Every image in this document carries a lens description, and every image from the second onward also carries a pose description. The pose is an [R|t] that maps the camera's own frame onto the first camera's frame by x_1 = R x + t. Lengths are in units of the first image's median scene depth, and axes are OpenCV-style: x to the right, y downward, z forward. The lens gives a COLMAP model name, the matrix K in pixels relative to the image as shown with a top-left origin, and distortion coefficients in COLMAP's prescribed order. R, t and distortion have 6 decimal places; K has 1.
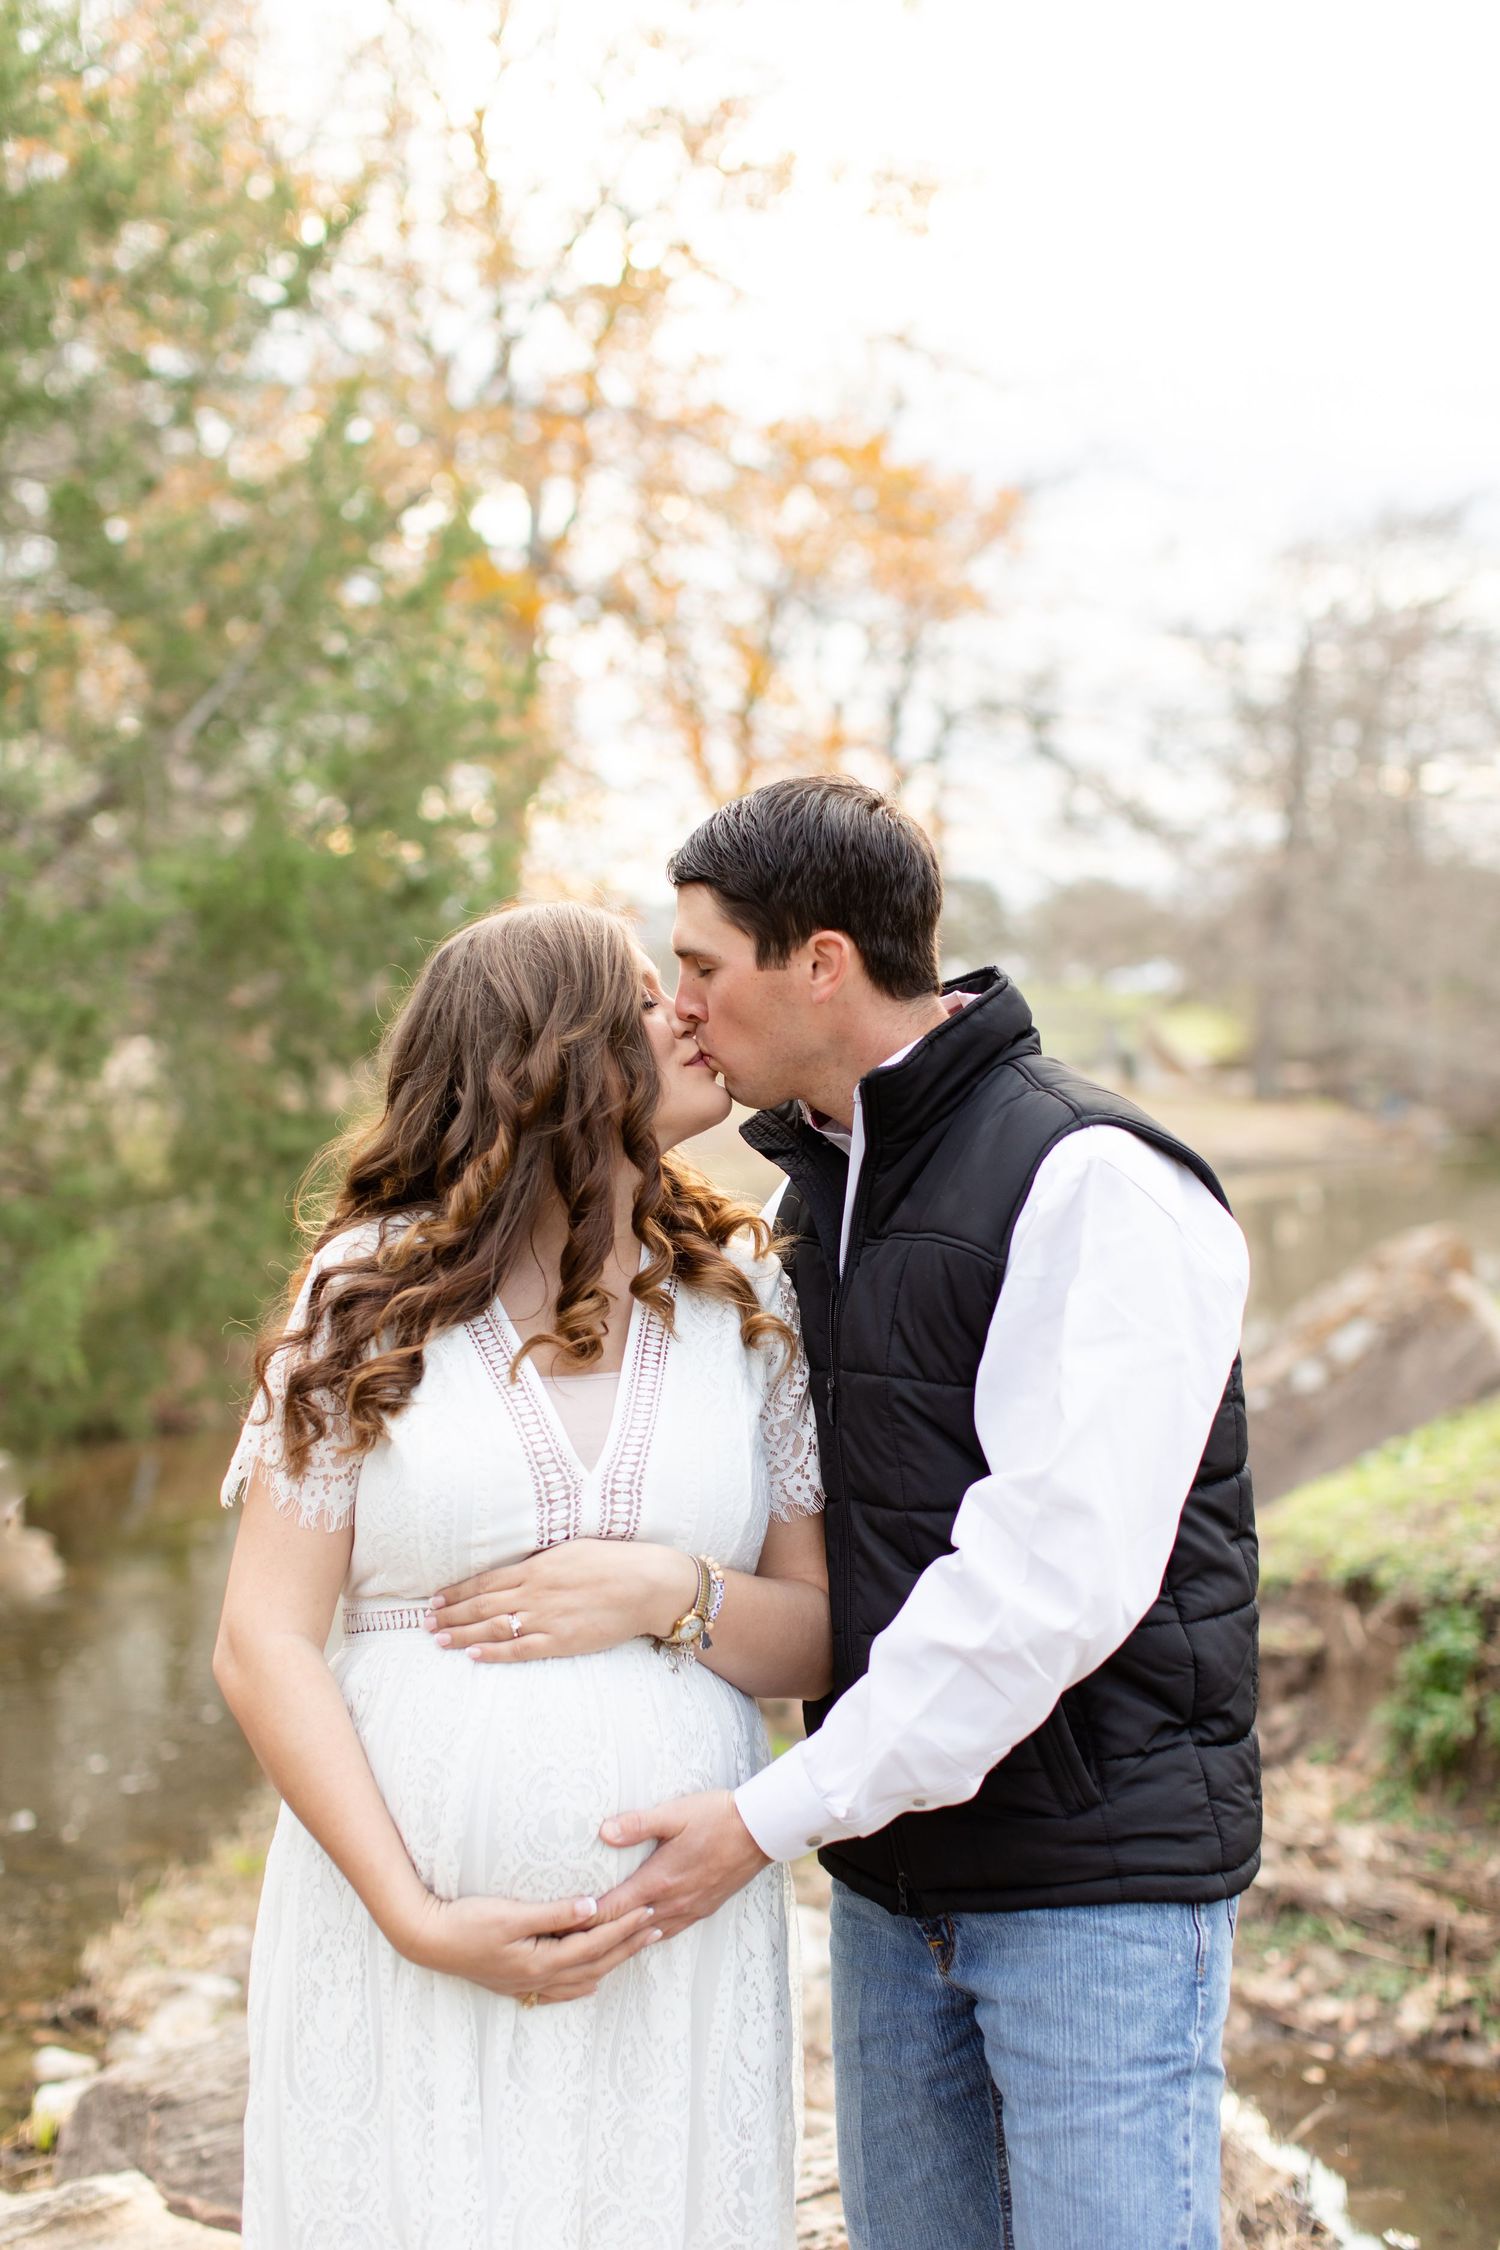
lens RADIAL K [[3232.7, 0, 742.8], [0, 3232.7, 1148.6], [0, 0, 1]] dist [0.020518, 0.015823]
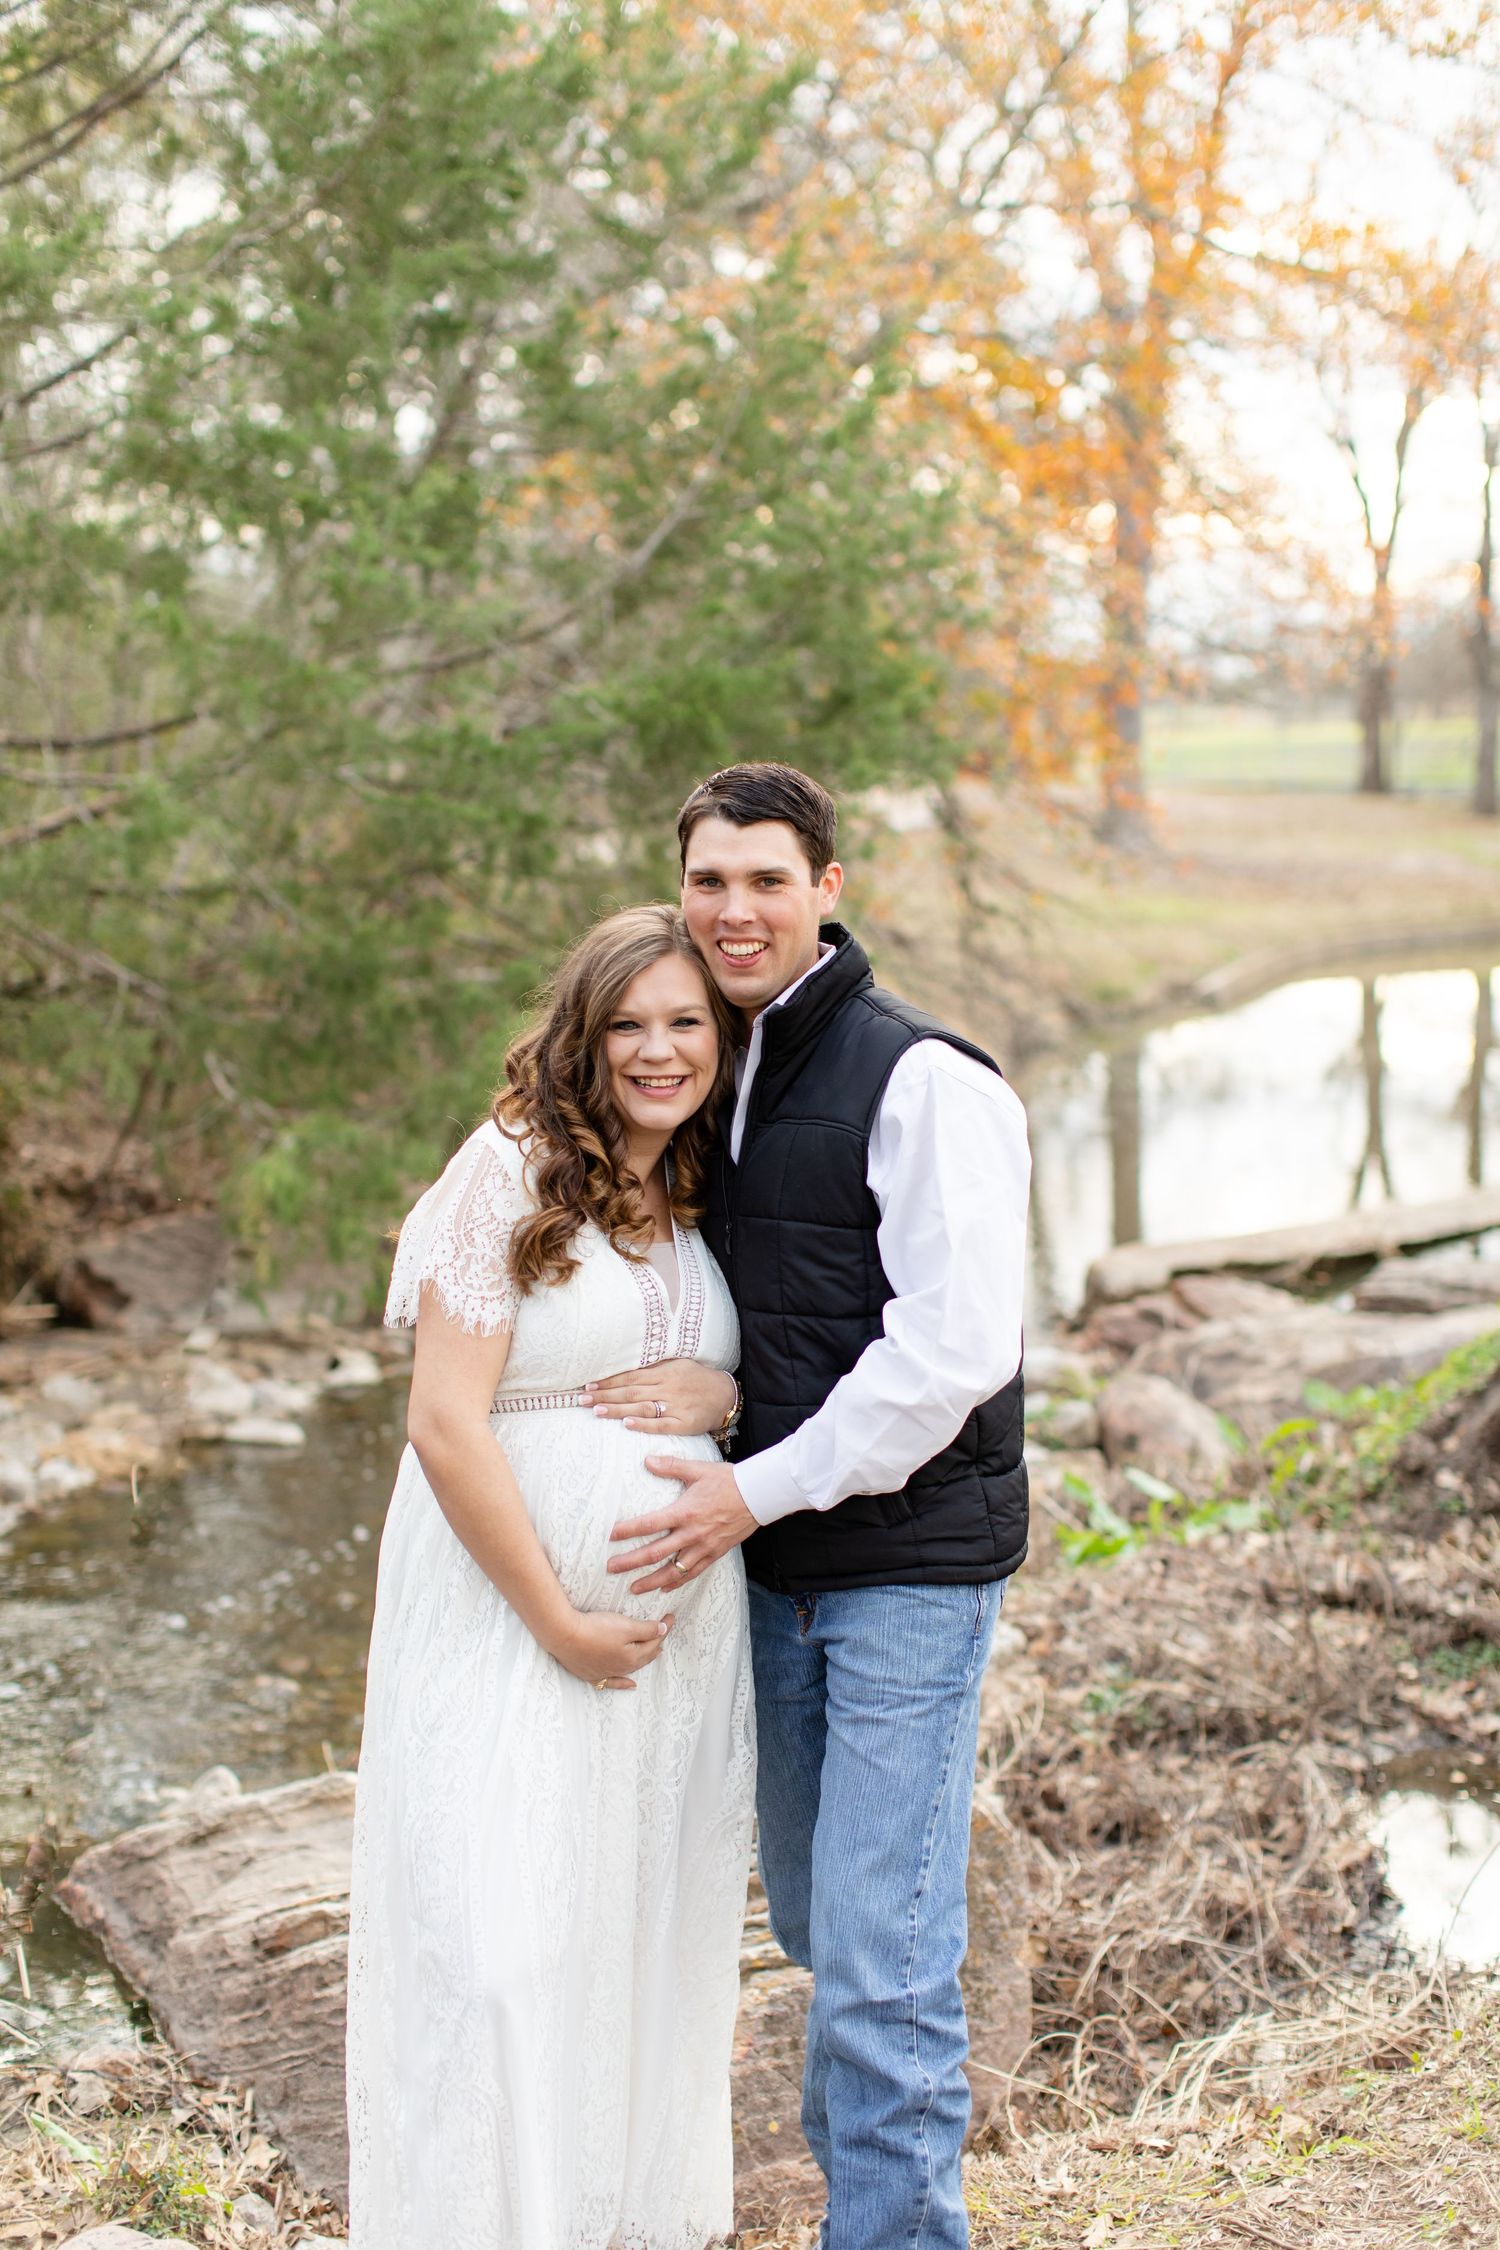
lens RADIAL K [[3227.6, 0, 749.1], [0, 3227.6, 1147.7], [0, 0, 1]] dist [0.031291, -0.032299]
pose [[0.977597, 0.027819, -0.208637, 0.139192], [-0.009335, 0.995982, 0.089061, -0.033760], [0.210277, -0.085118, 0.973929, -0.138892]]
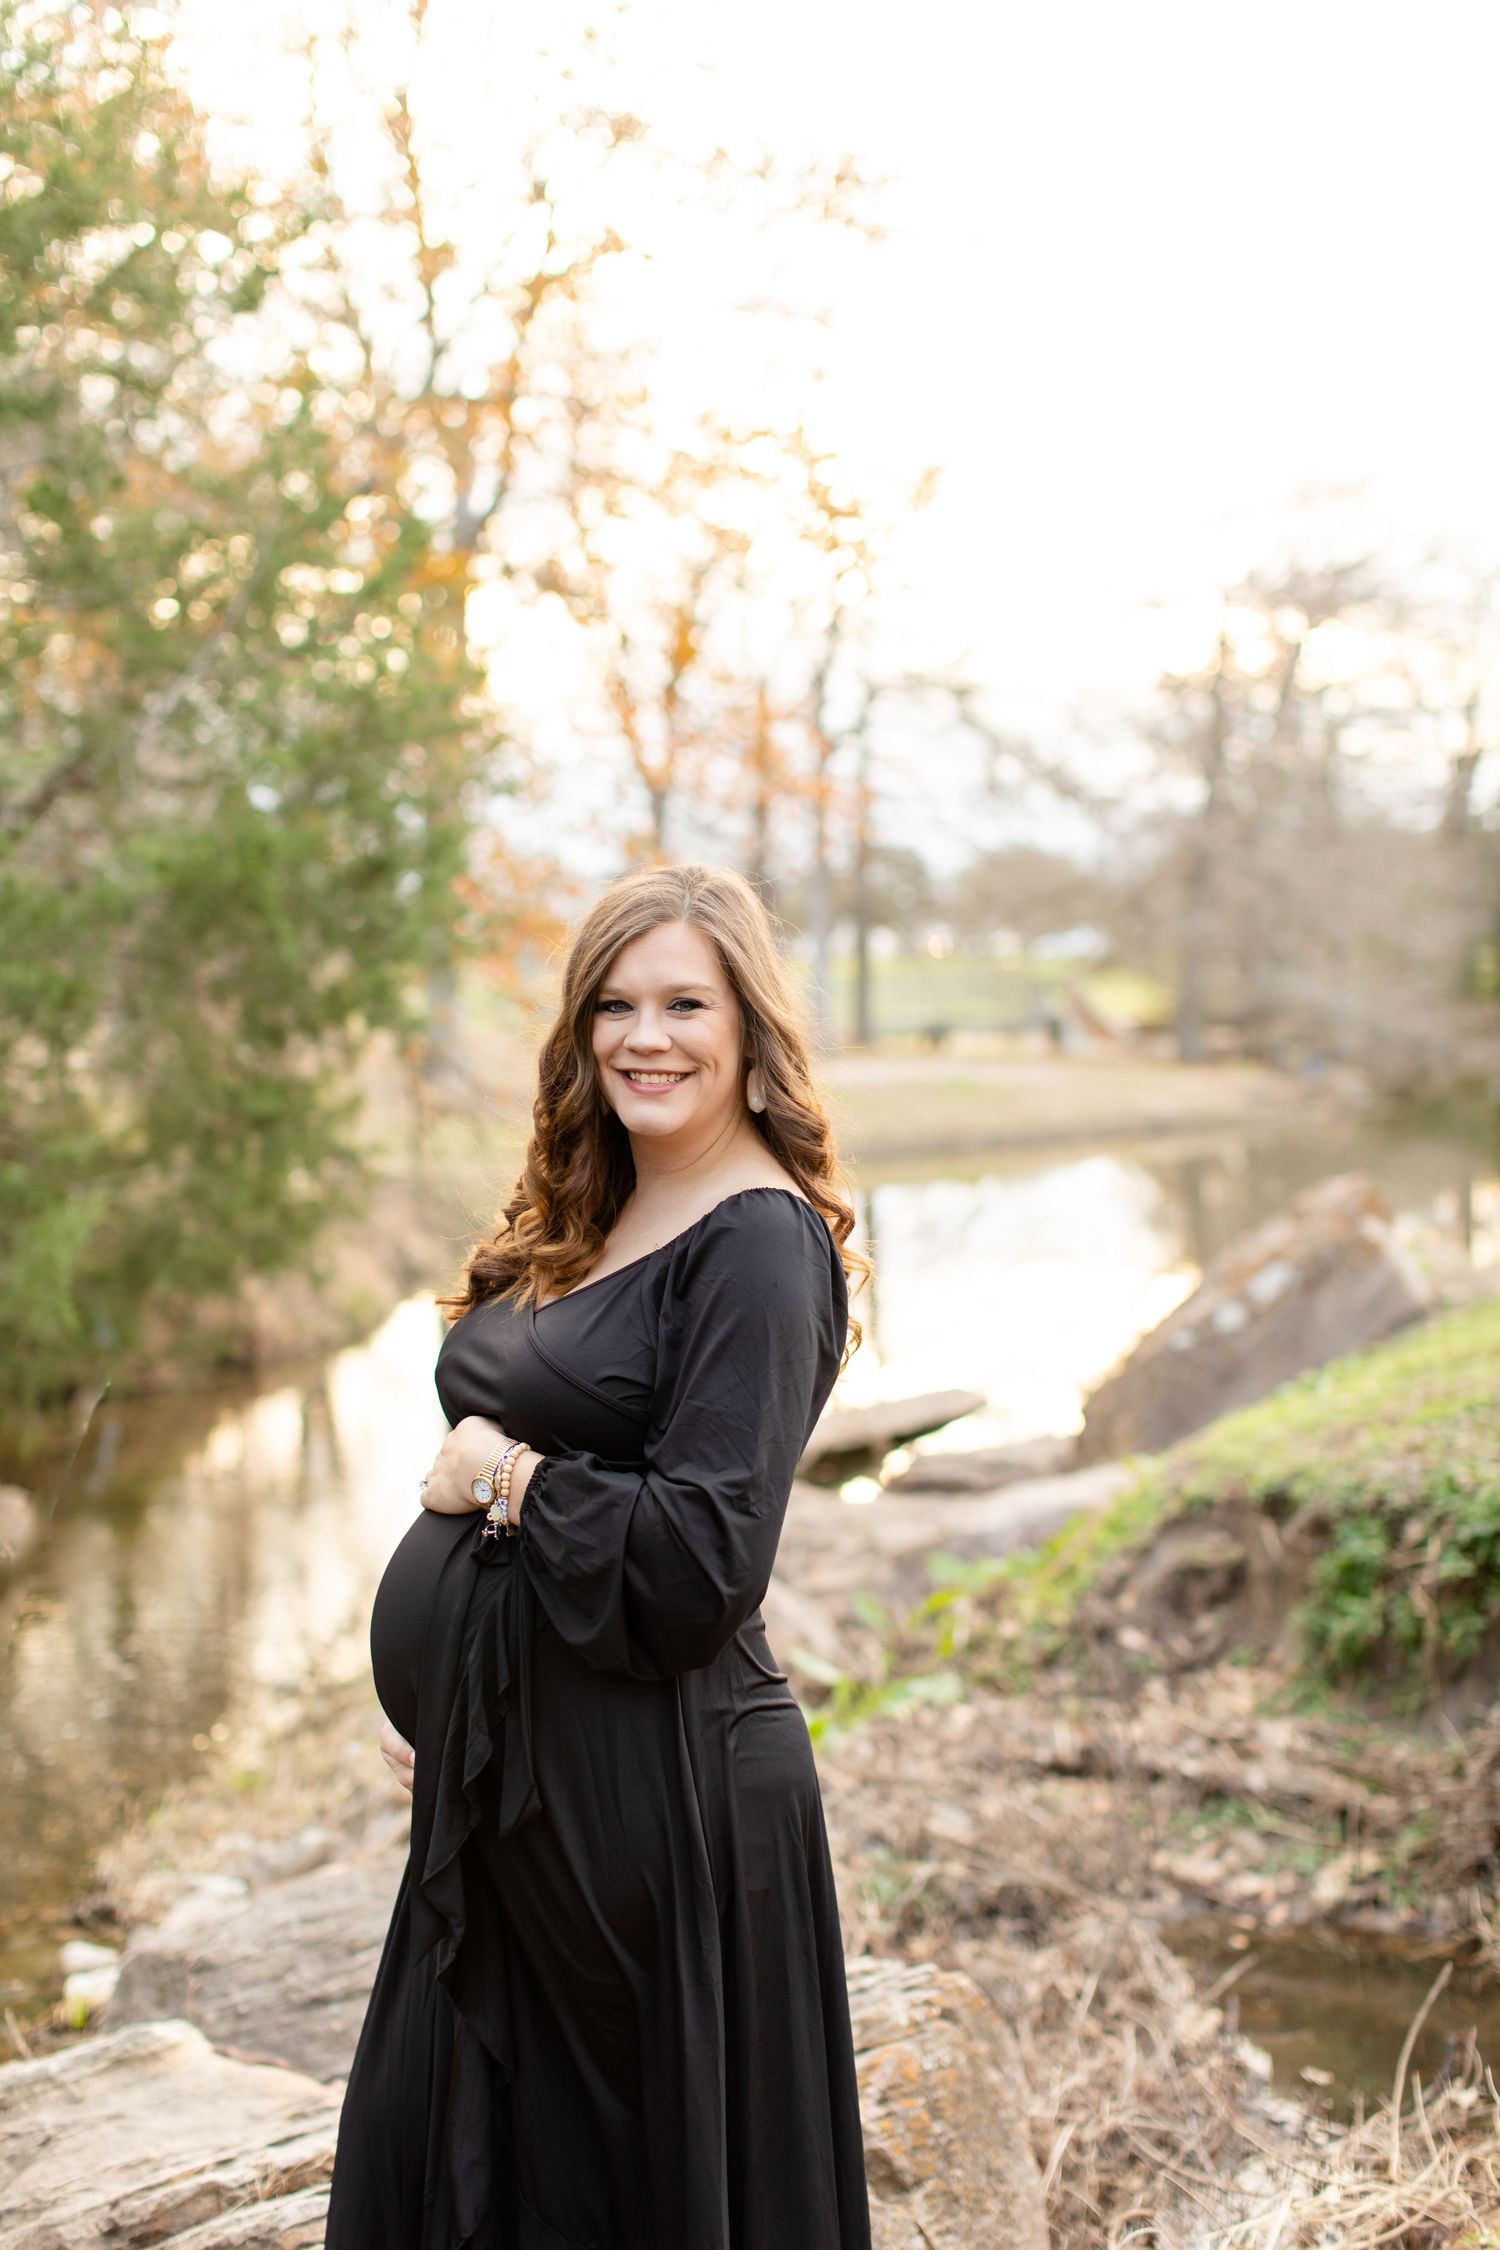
lens RADIAL K [[3227.6, 0, 749.1], [0, 3227.6, 1147.7], [0, 0, 1]] dist [0.031291, -0.032299]
pose [[0.999604, -0.014698, 0.023985, -0.009317], [0.014481, 0.999853, 0.009196, 0.004661], [-0.024116, -0.008845, 0.999670, -0.072358]]
